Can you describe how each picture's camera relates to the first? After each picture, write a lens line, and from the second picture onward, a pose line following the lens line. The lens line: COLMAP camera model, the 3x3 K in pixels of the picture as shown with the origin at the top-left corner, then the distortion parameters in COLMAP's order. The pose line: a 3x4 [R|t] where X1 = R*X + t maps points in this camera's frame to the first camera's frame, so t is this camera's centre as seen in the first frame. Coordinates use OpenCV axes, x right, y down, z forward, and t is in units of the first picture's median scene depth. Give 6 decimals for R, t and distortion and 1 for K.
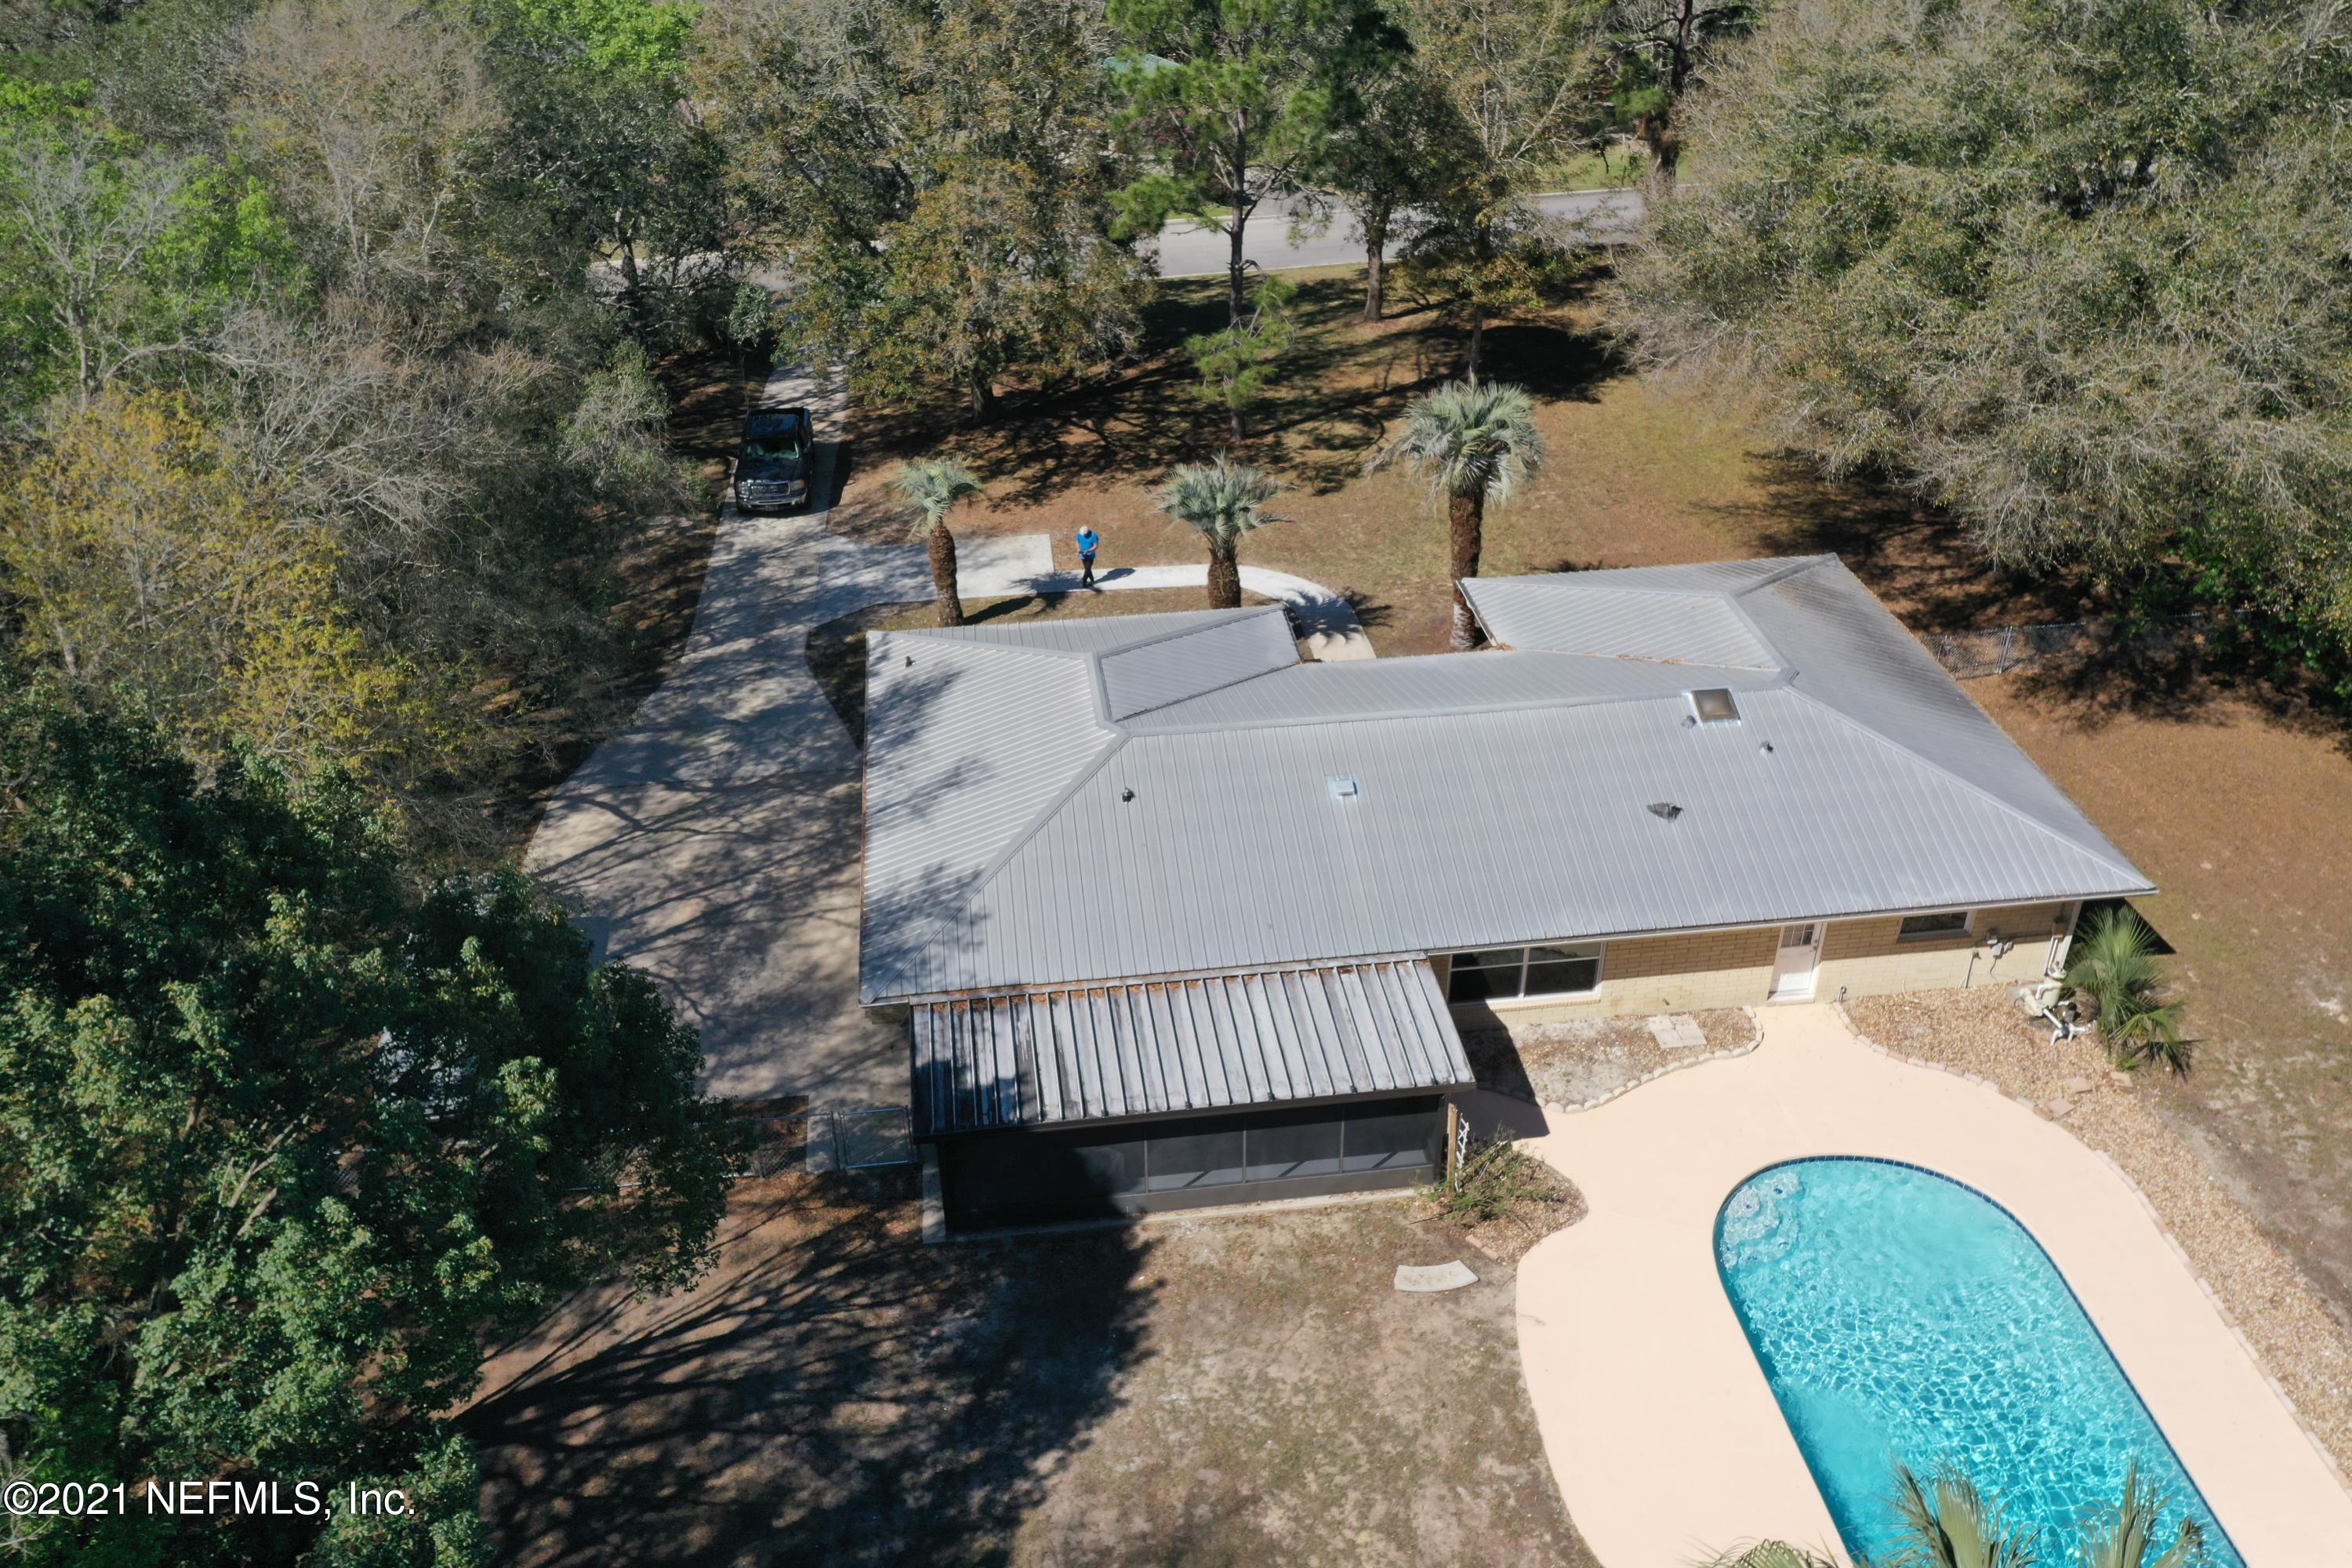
lens RADIAL K [[1894.5, 0, 1176.0], [0, 1894.5, 784.0], [0, 0, 1]] dist [0.009821, -0.002522]
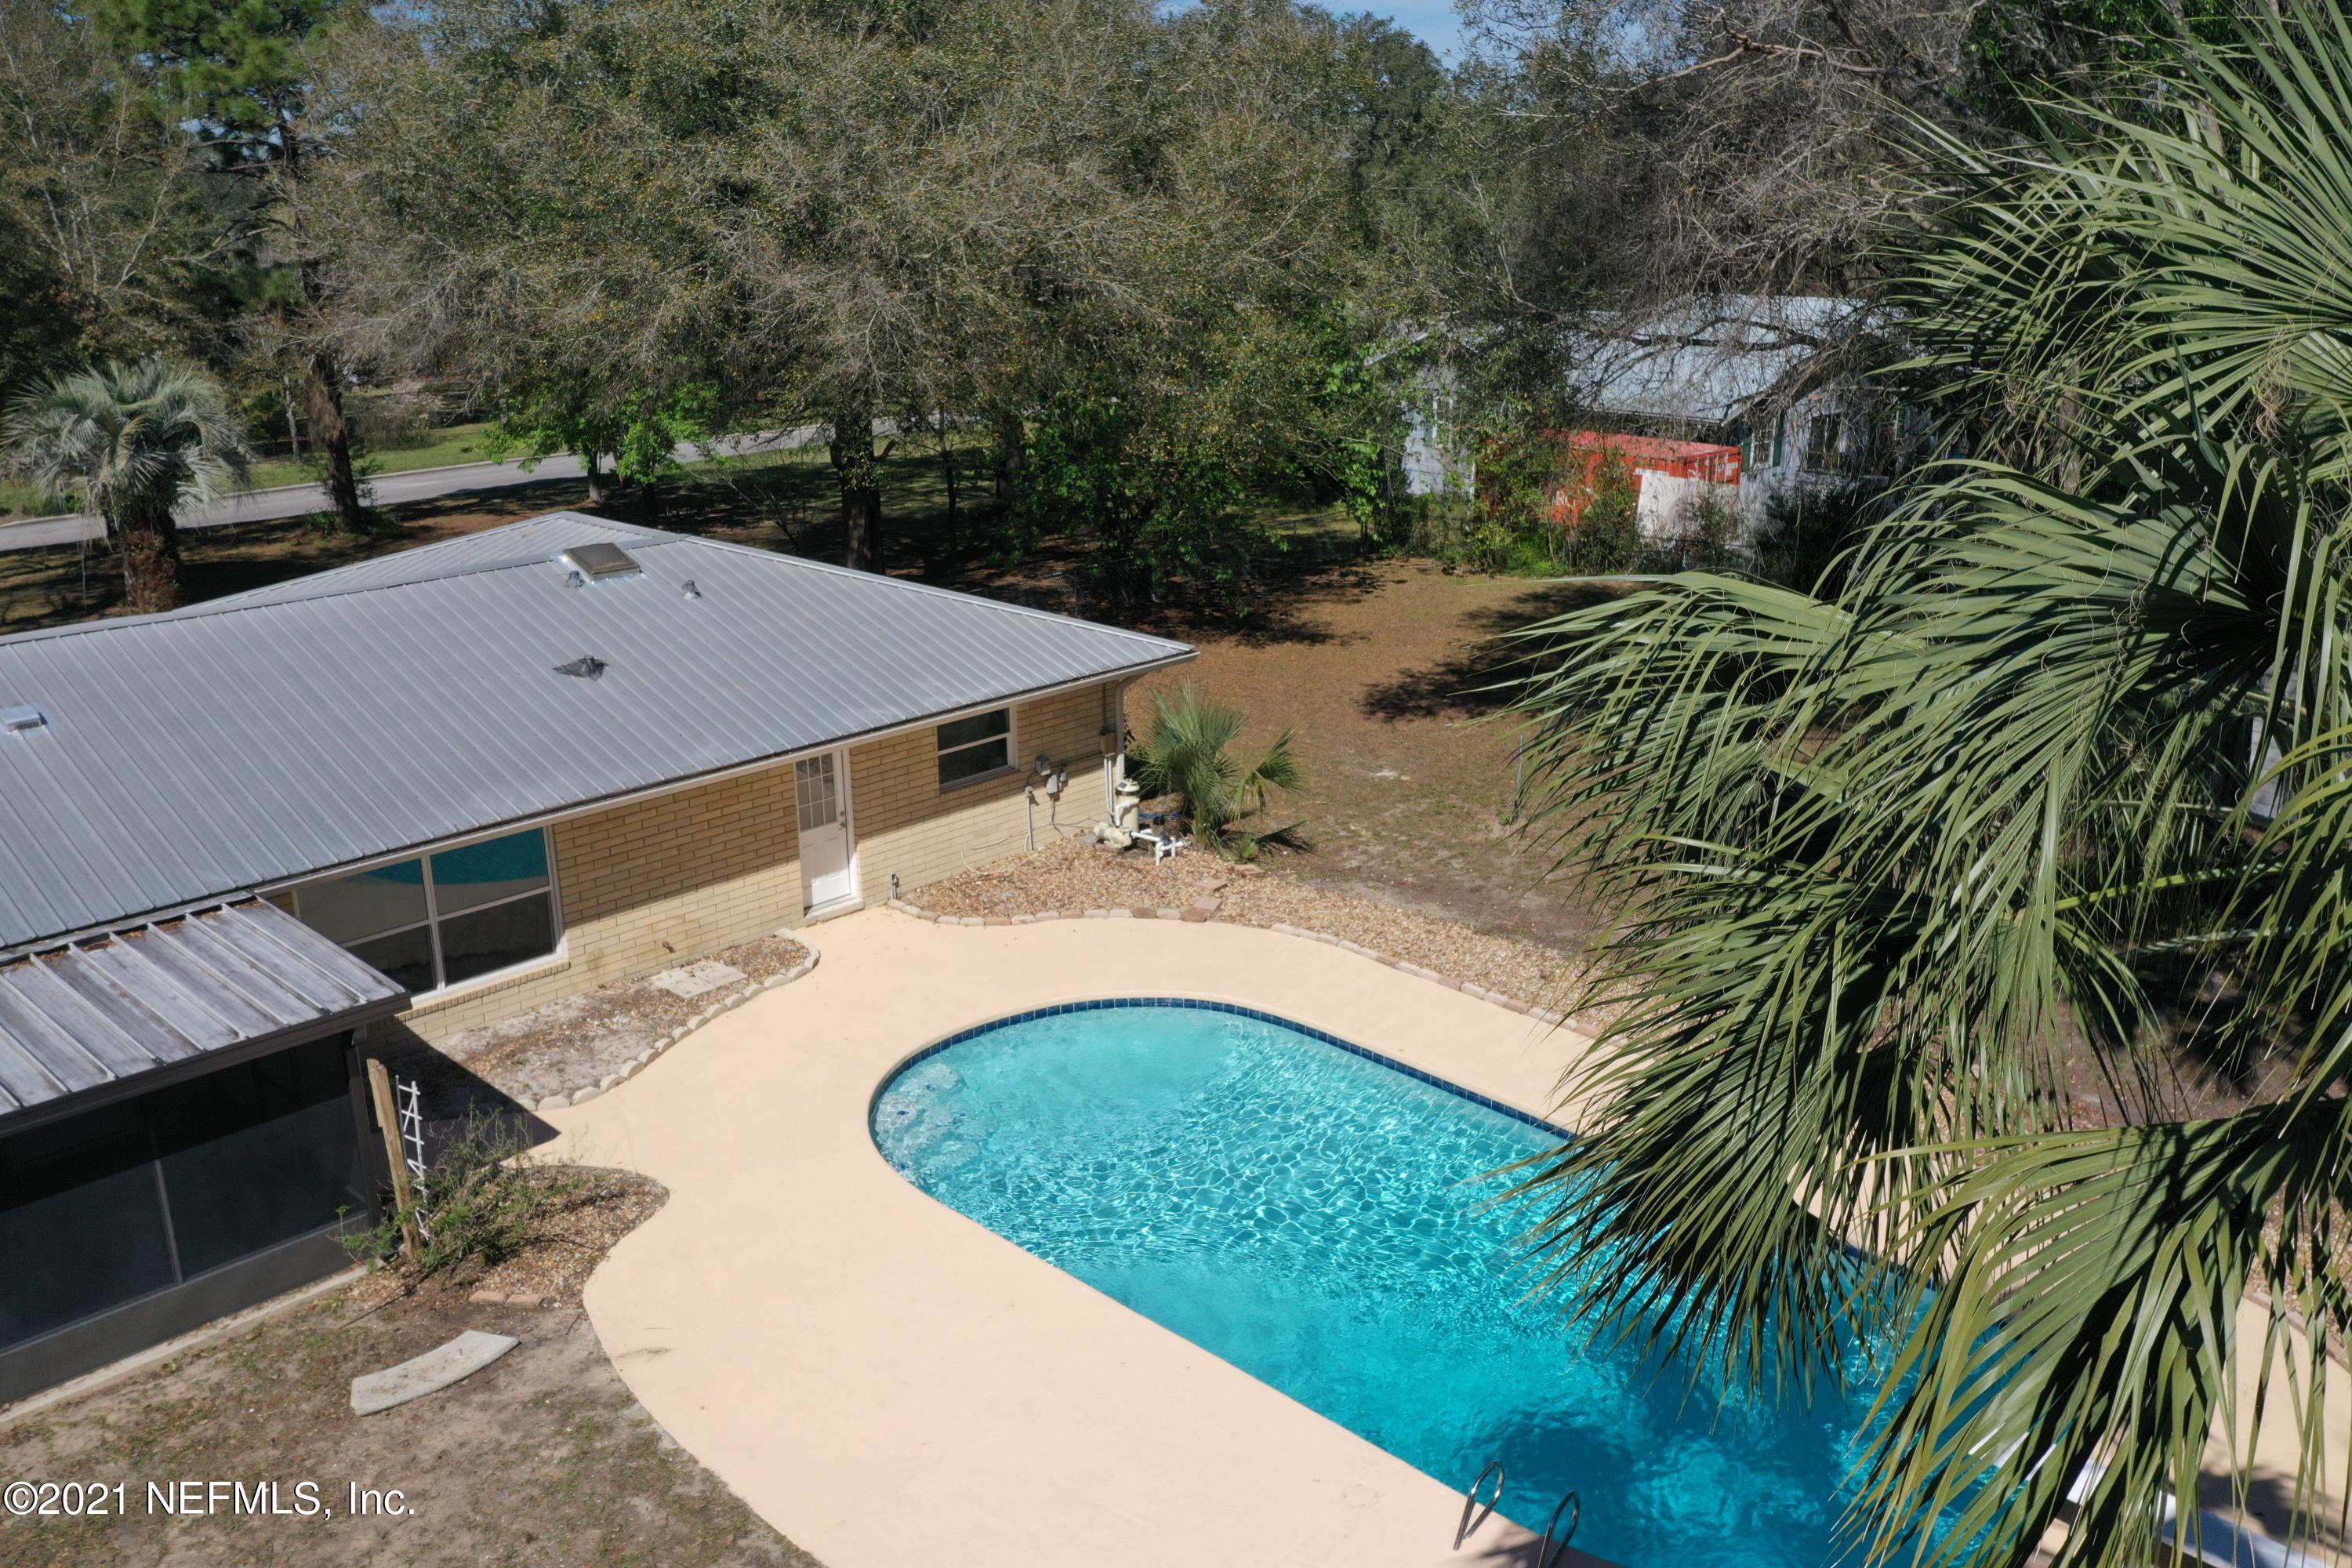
lens RADIAL K [[1894.5, 0, 1176.0], [0, 1894.5, 784.0], [0, 0, 1]] dist [0.009821, -0.002522]
pose [[0.774773, -0.181965, 0.605488, 0.010344], [0.338944, 0.927980, -0.154826, 0.240633], [-0.533707, 0.325181, 0.780649, 0.410508]]
